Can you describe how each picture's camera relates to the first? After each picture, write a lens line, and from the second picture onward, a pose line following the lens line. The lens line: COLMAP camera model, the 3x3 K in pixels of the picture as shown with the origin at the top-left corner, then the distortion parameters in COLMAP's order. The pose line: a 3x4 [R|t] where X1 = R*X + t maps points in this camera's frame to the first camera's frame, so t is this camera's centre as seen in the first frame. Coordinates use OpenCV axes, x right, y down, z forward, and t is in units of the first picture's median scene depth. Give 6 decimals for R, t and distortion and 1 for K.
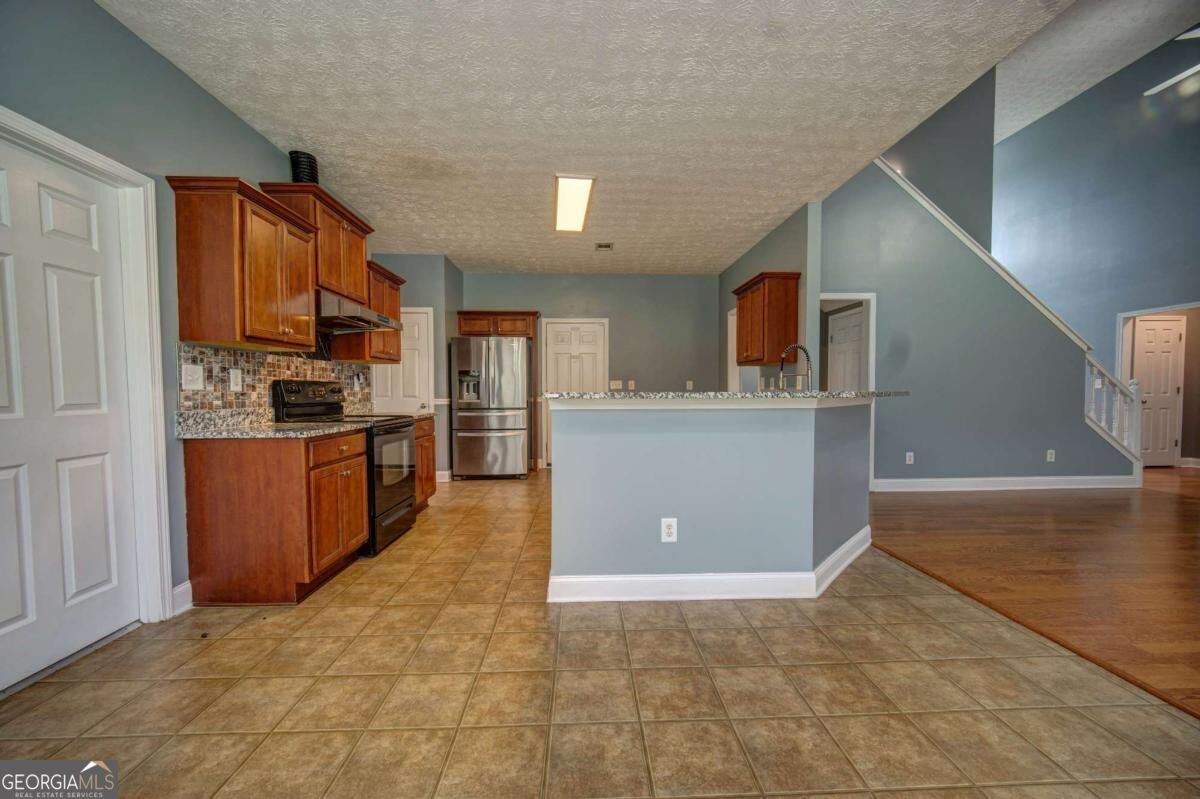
lens RADIAL K [[474.7, 0, 597.1], [0, 474.7, 405.3], [0, 0, 1]] dist [0.000560, 0.000190]
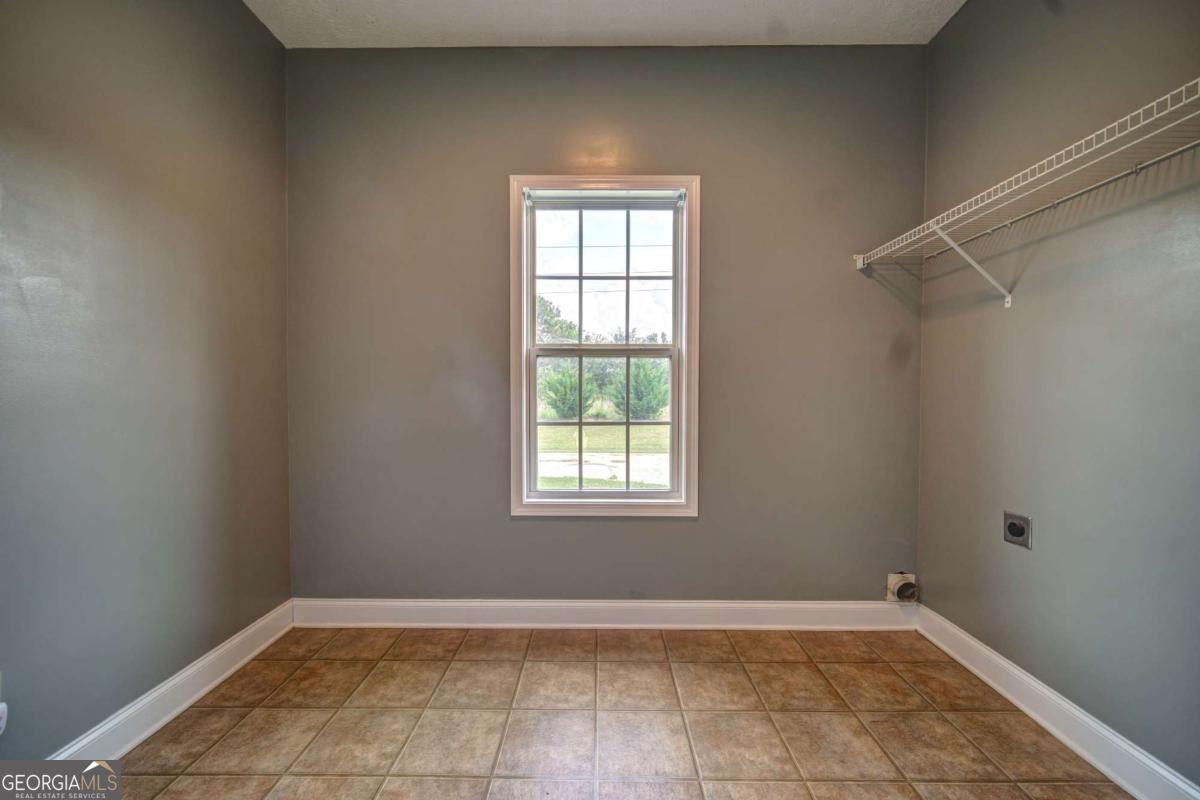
lens RADIAL K [[474.7, 0, 597.1], [0, 474.7, 405.8], [0, 0, 1]] dist [0.000560, 0.000190]
pose [[-0.040406, 0.026315, -0.998837, 0.475846], [-0.038612, 0.998865, 0.027878, -0.017702], [0.998437, 0.039694, -0.039344, 0.514014]]
